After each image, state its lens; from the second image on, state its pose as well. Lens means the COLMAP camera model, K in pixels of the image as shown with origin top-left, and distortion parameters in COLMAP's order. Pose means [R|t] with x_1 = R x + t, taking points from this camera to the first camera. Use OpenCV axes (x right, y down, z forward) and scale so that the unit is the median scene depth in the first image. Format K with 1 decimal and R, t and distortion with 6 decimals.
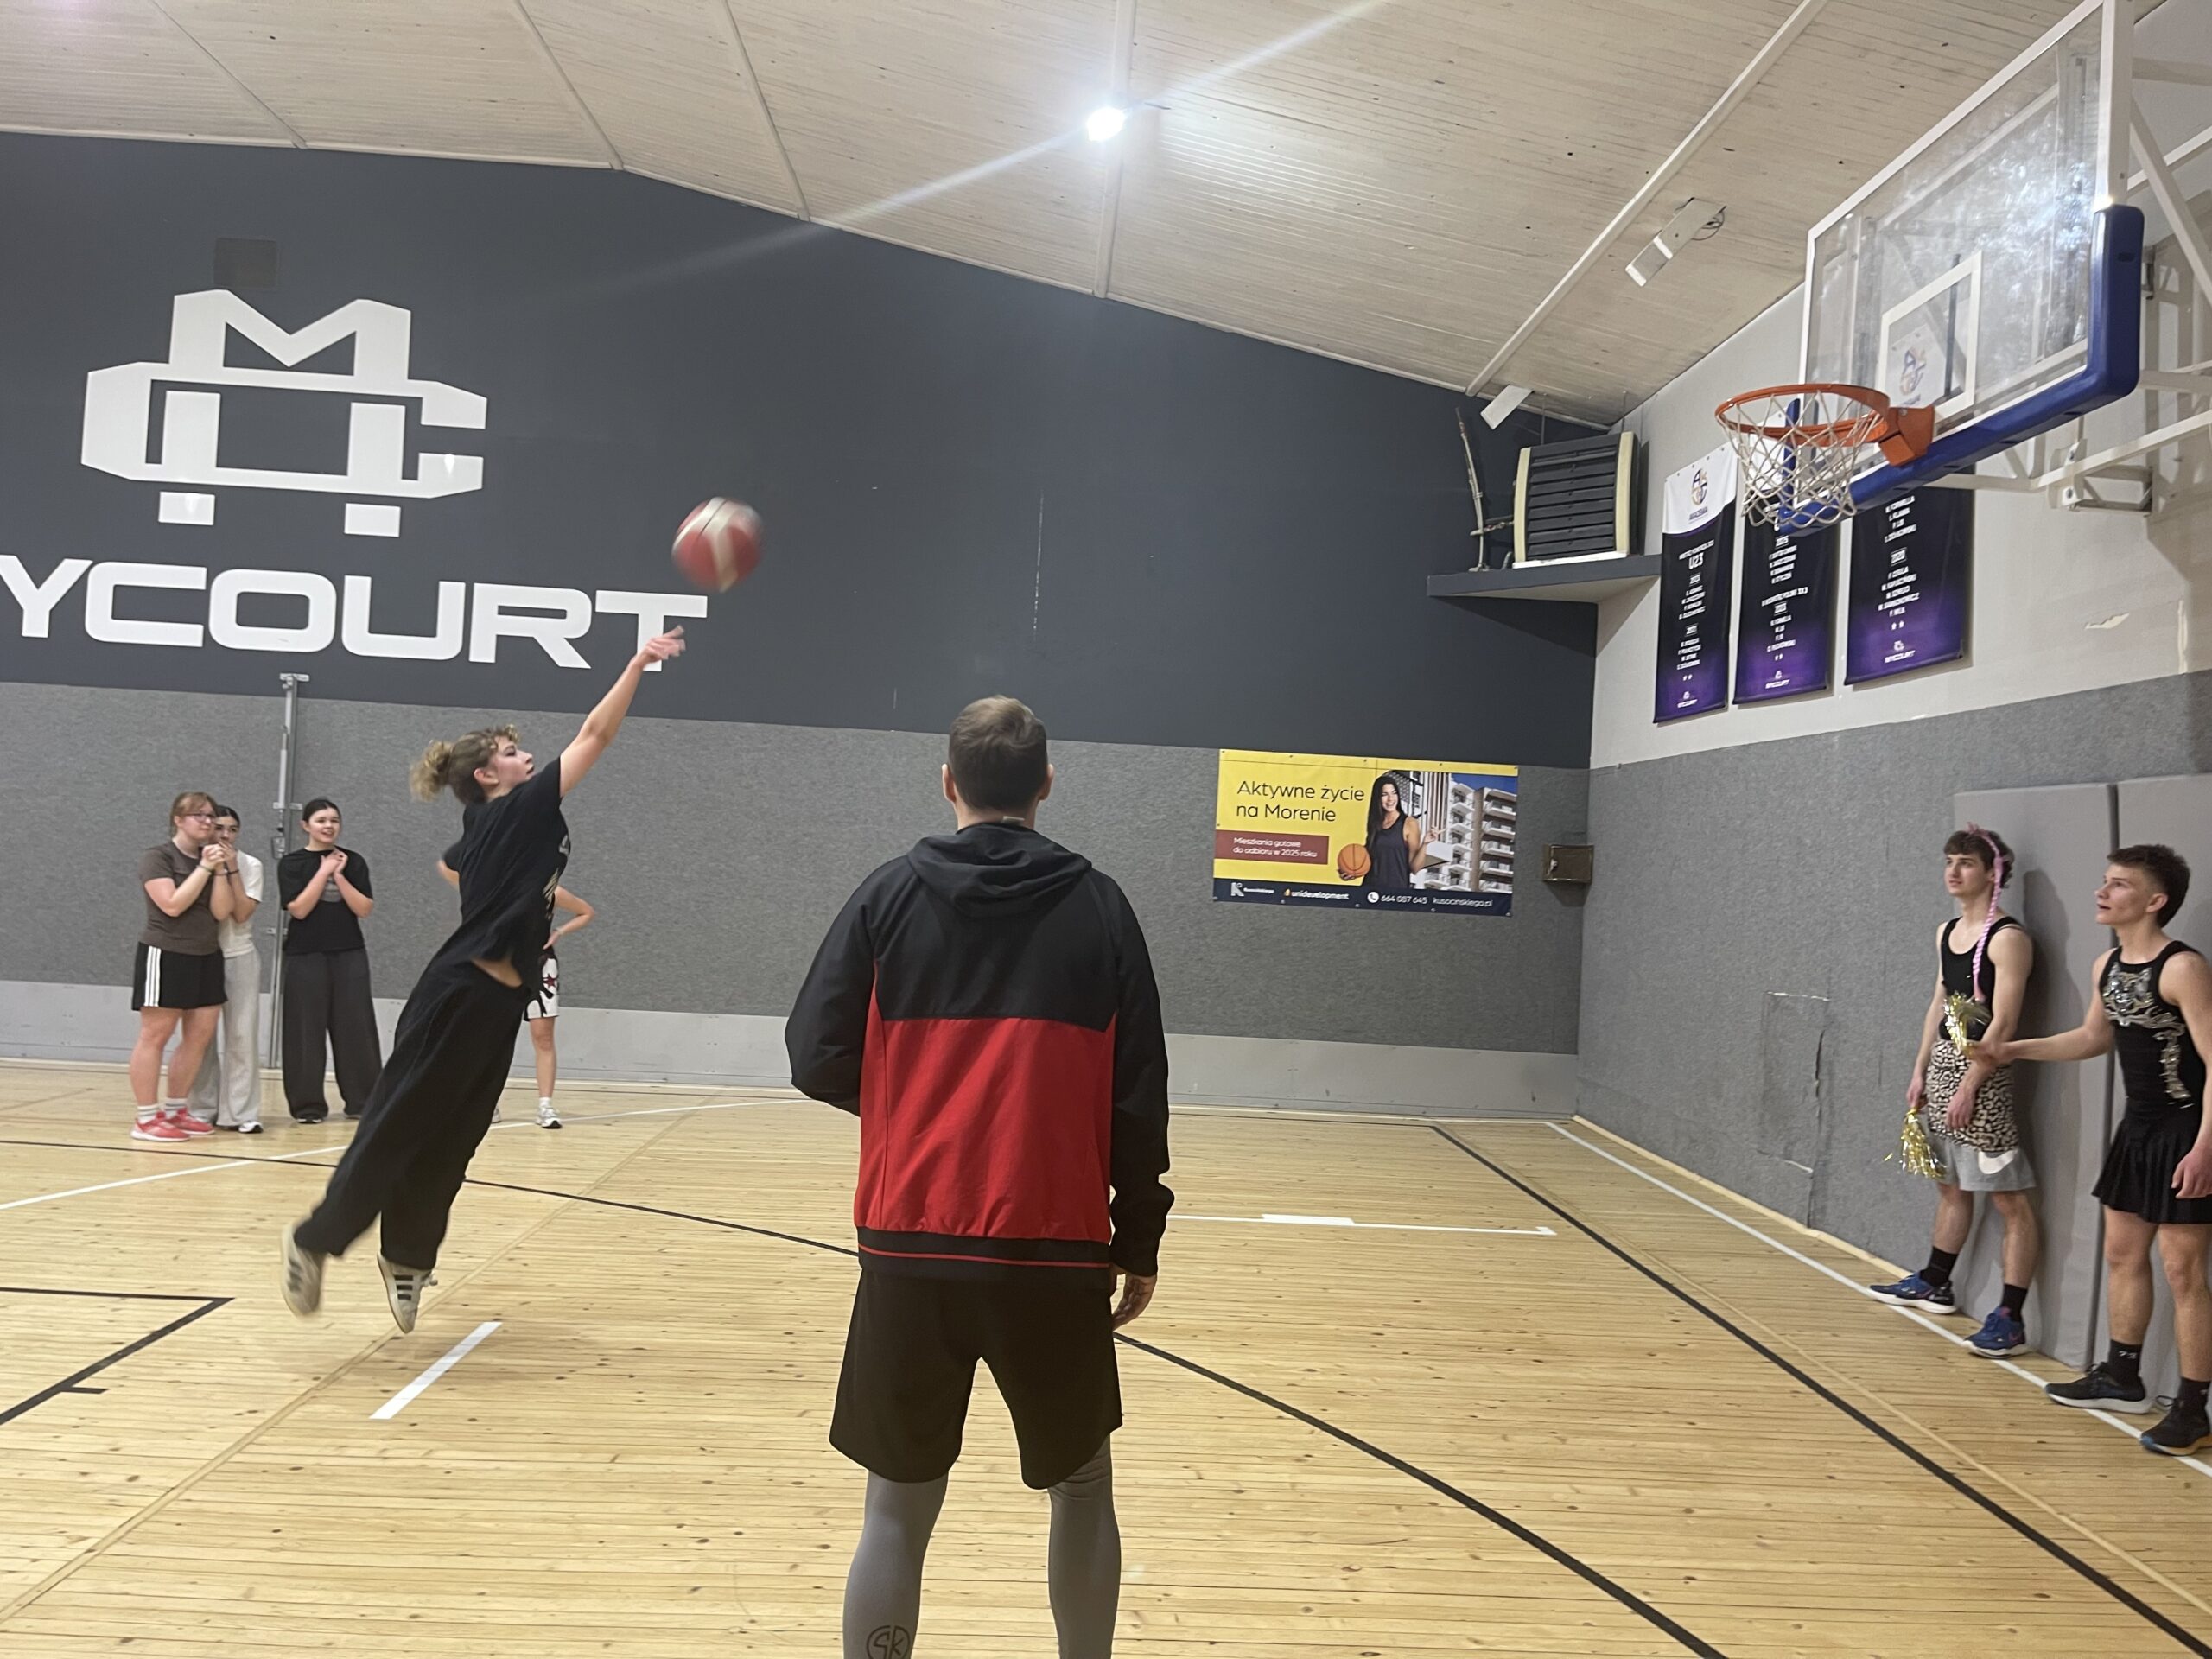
lens RADIAL K [[1682.3, 0, 1111.4], [0, 1682.3, 835.9], [0, 0, 1]] dist [0.002067, -0.022748]
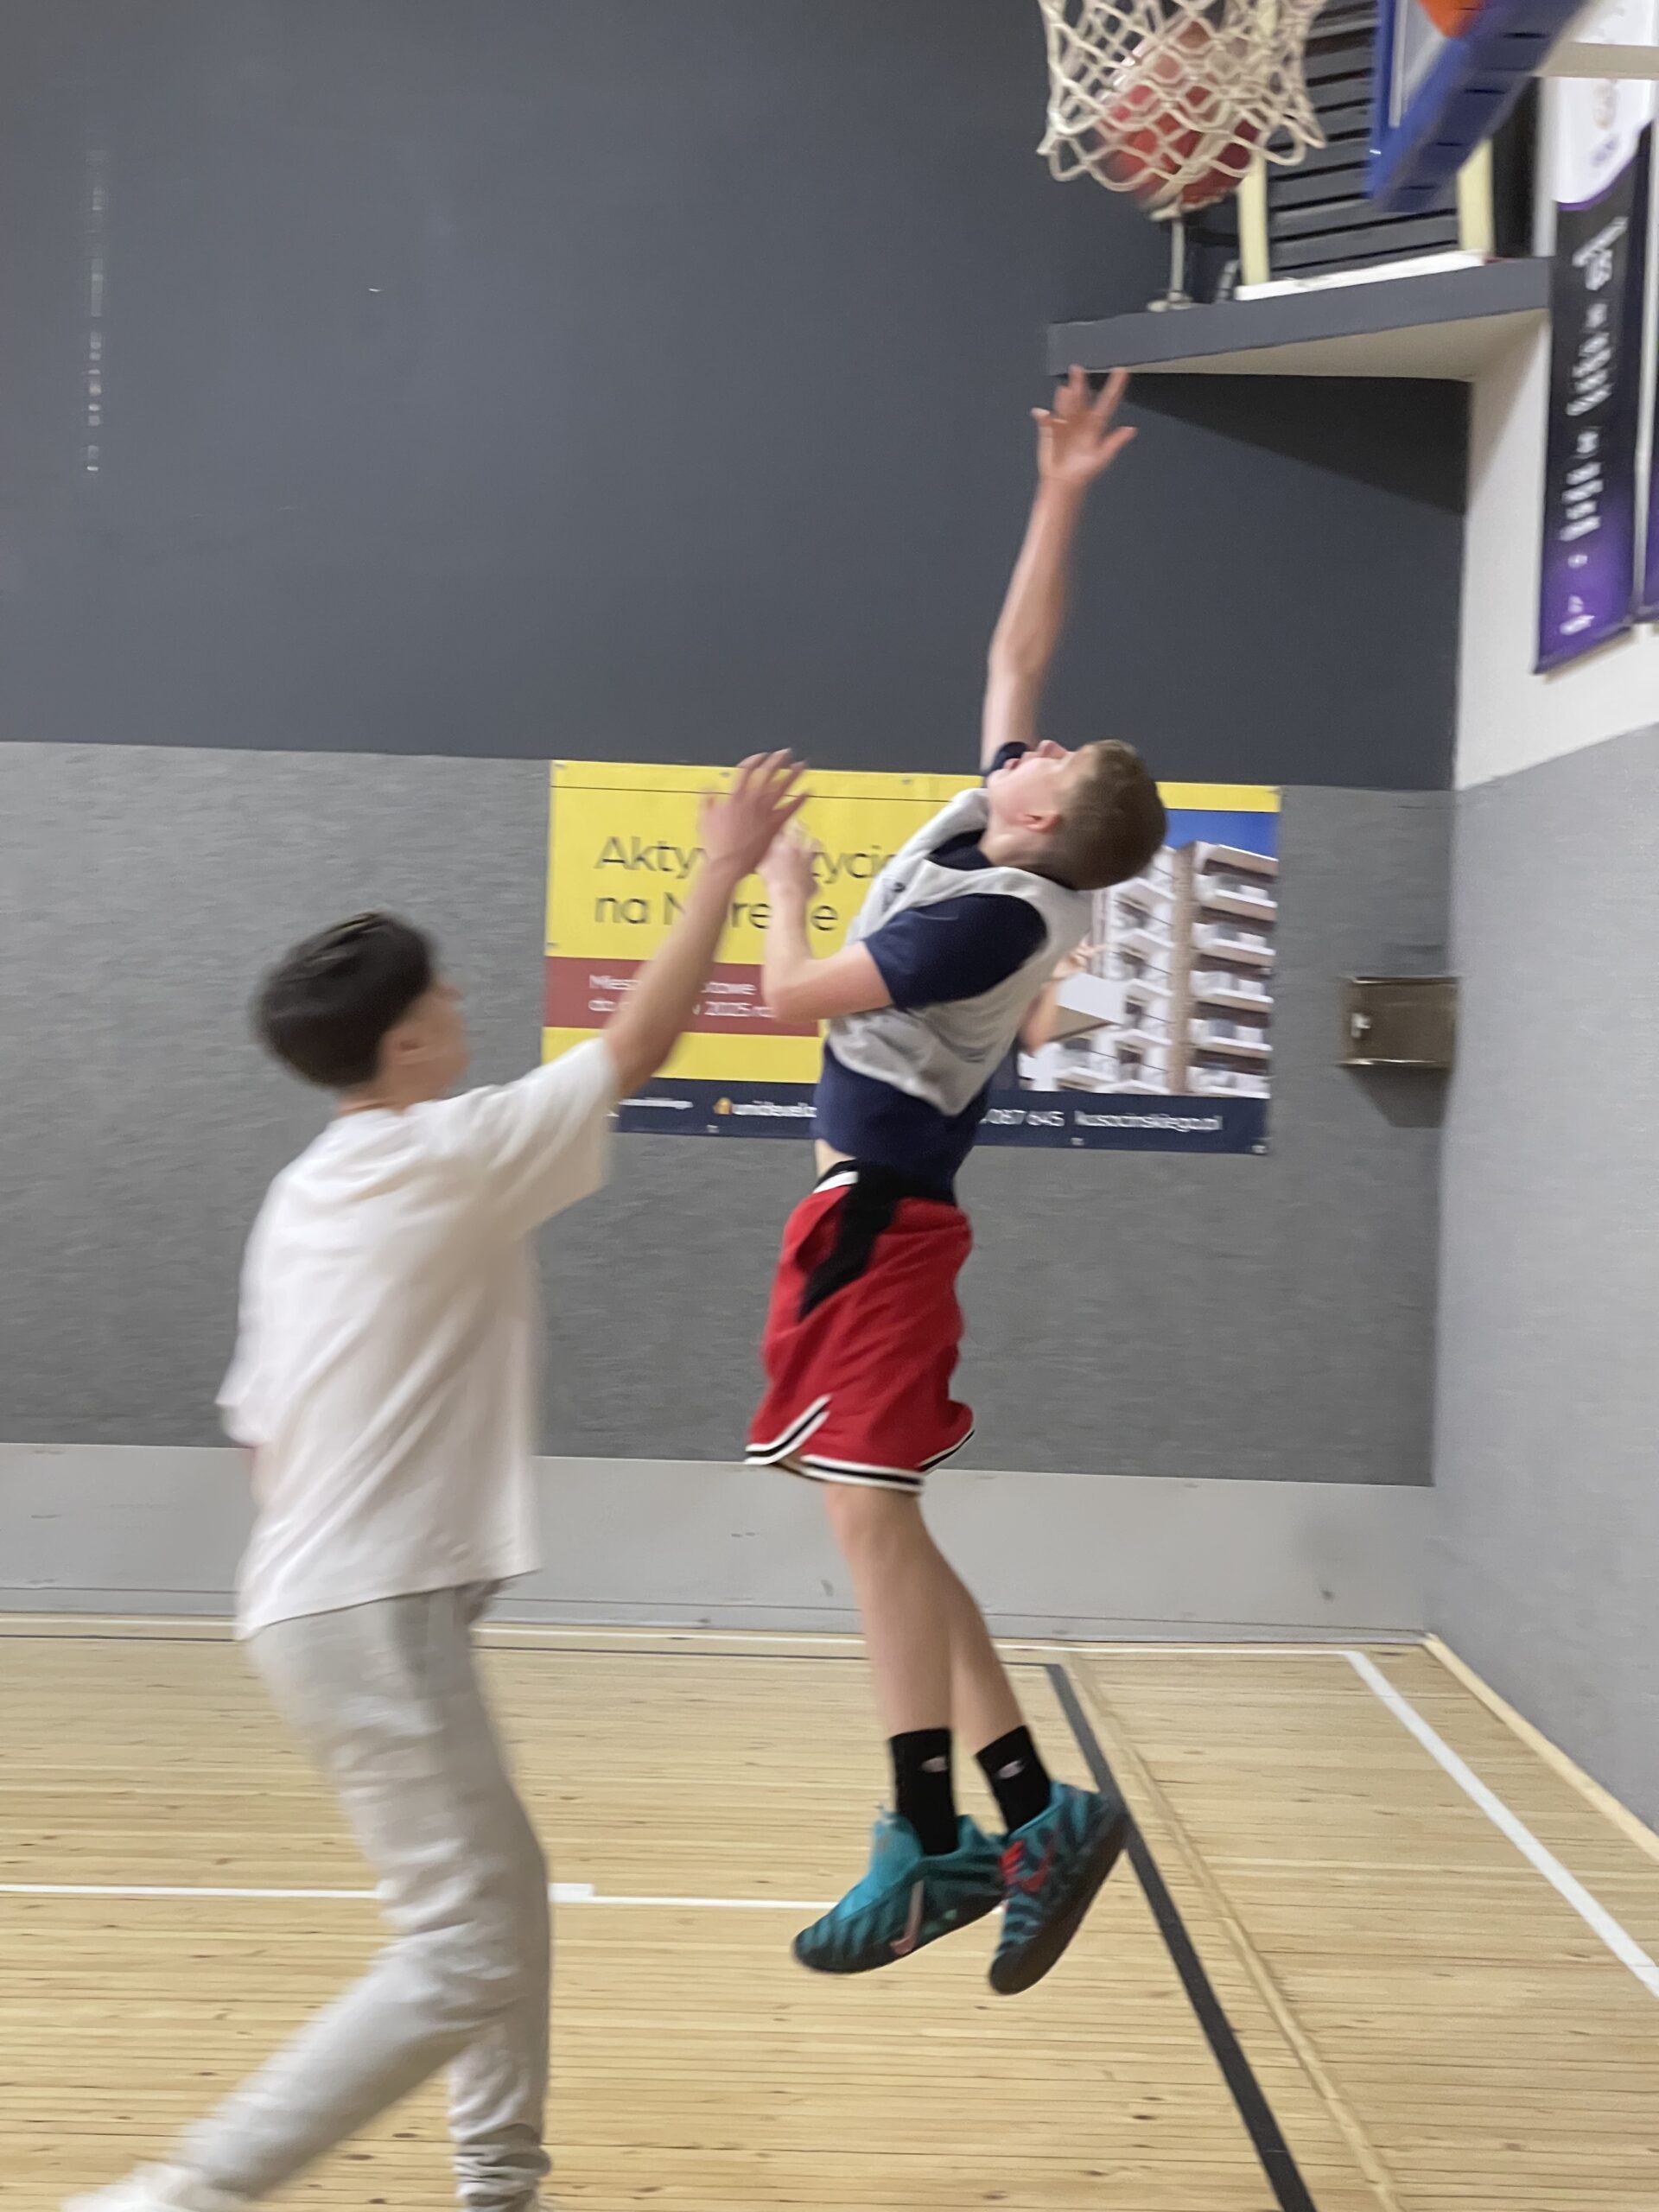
lens RADIAL K [[4098.8, 0, 829.4], [0, 4098.8, 1091.4], [0, 0, 1]] dist [0.173363, 0.000000]
pose [[0.999824, -0.018412, 0.003533, 0.127213], [0.018314, 0.999496, 0.025928, 0.004550], [-0.004008, -0.025859, 0.999658, -0.005460]]
